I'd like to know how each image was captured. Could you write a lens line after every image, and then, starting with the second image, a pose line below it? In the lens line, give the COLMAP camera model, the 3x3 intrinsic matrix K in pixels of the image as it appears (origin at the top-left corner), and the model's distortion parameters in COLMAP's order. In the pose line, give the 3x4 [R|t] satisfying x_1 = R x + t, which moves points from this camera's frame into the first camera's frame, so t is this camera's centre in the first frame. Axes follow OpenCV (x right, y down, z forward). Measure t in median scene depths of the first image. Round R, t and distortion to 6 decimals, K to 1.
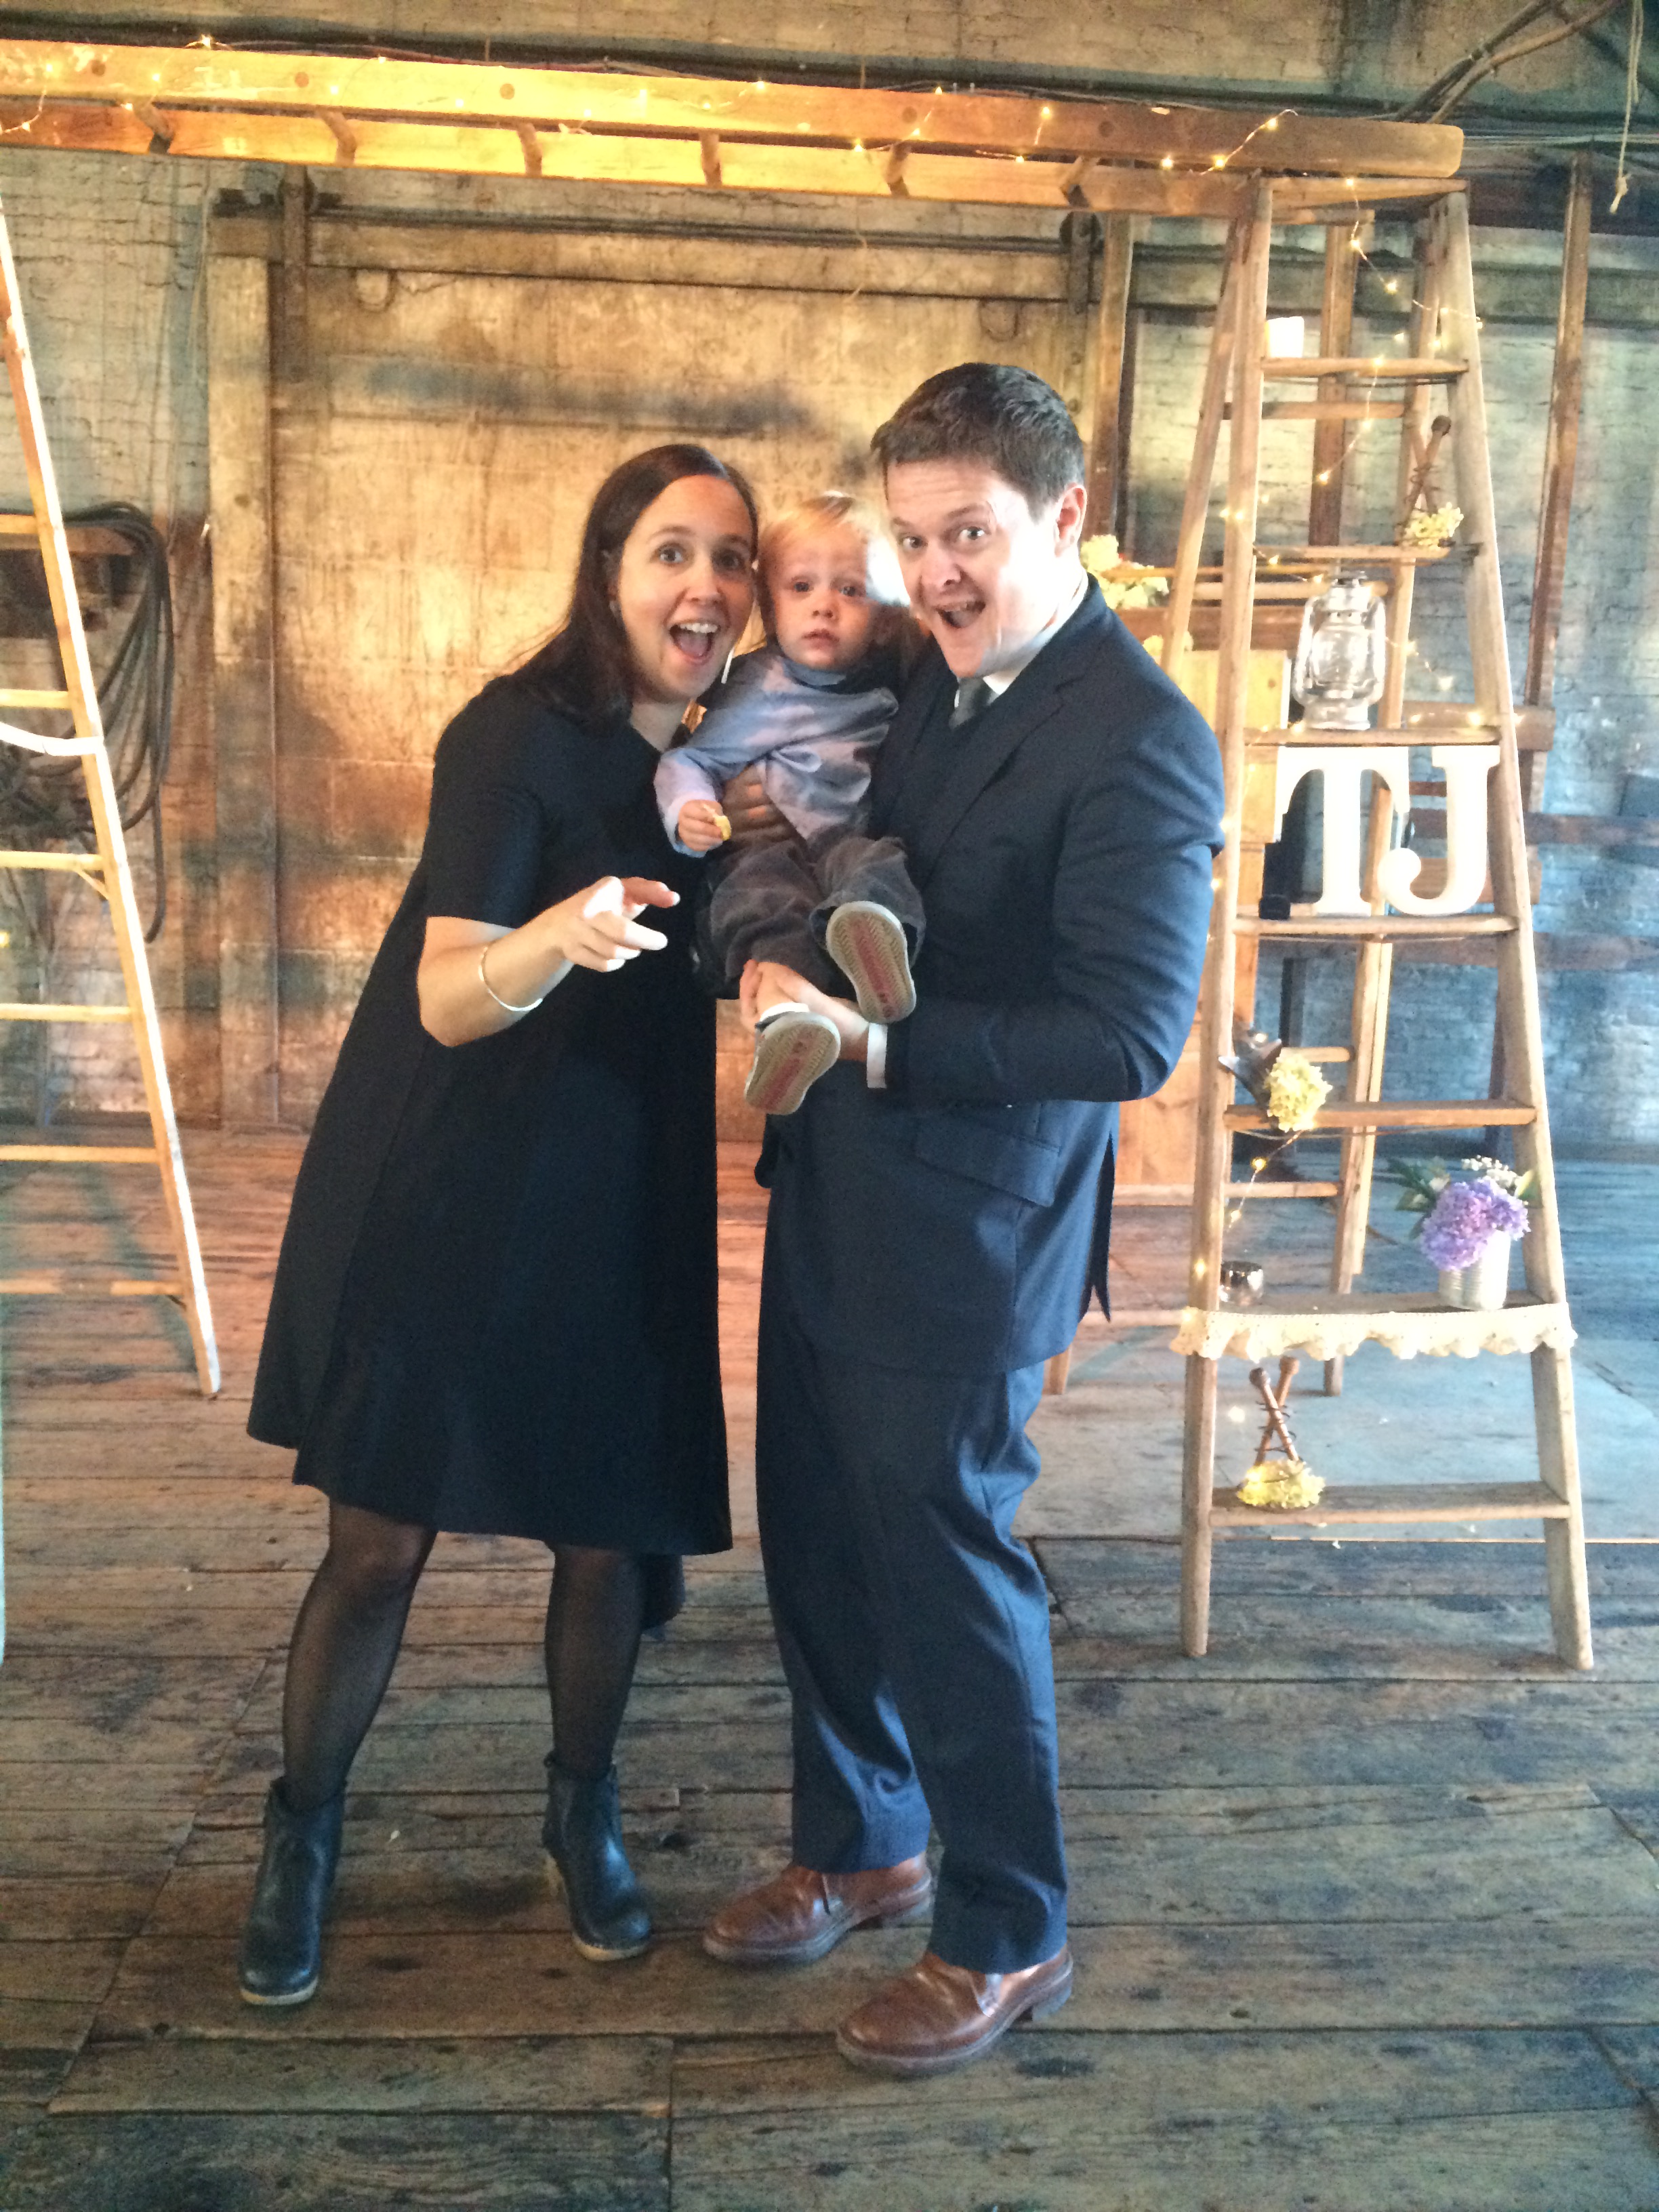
lens RADIAL K [[1897.8, 0, 821.9], [0, 1897.8, 1109.3], [0, 0, 1]] dist [0.076765, -0.124544]
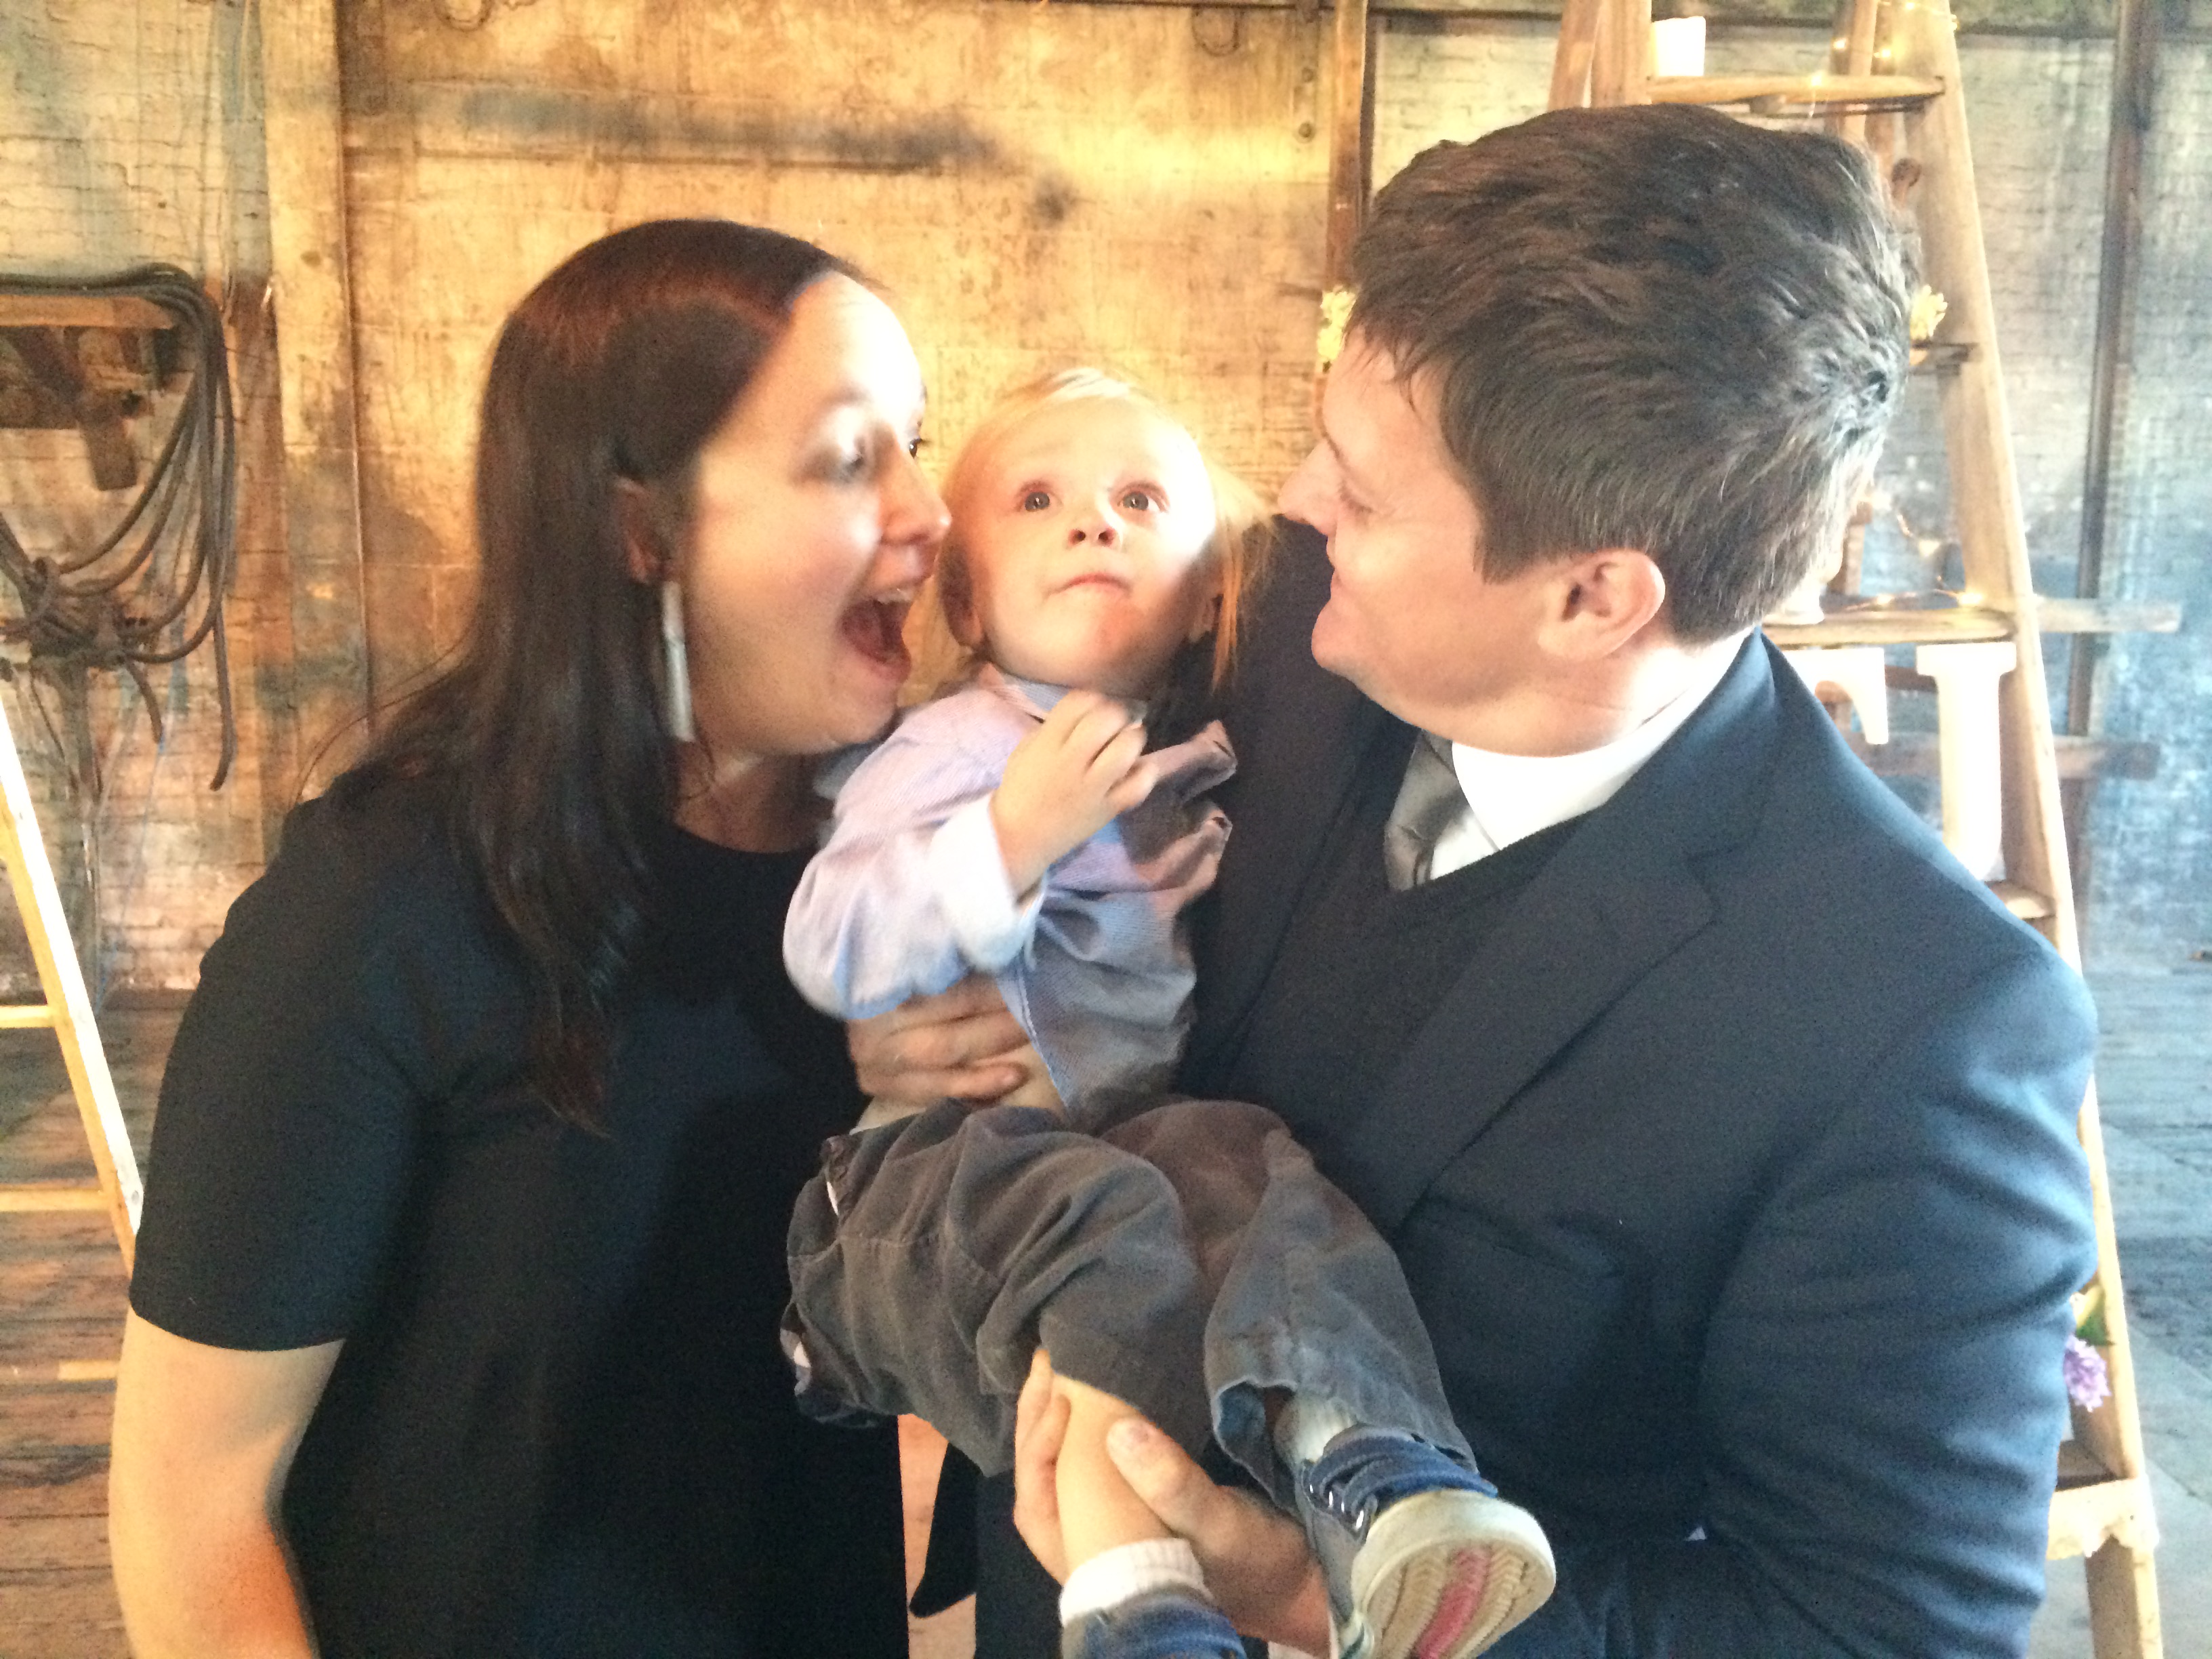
lens RADIAL K [[1897.8, 0, 1104.3], [0, 1897.8, 818.7], [0, 0, 1]] dist [0.076765, -0.124544]
pose [[0.998950, -0.026995, 0.037003, 0.002395], [0.027090, 0.999631, -0.002079, -0.064658], [-0.036933, 0.003079, 0.999313, 0.159615]]
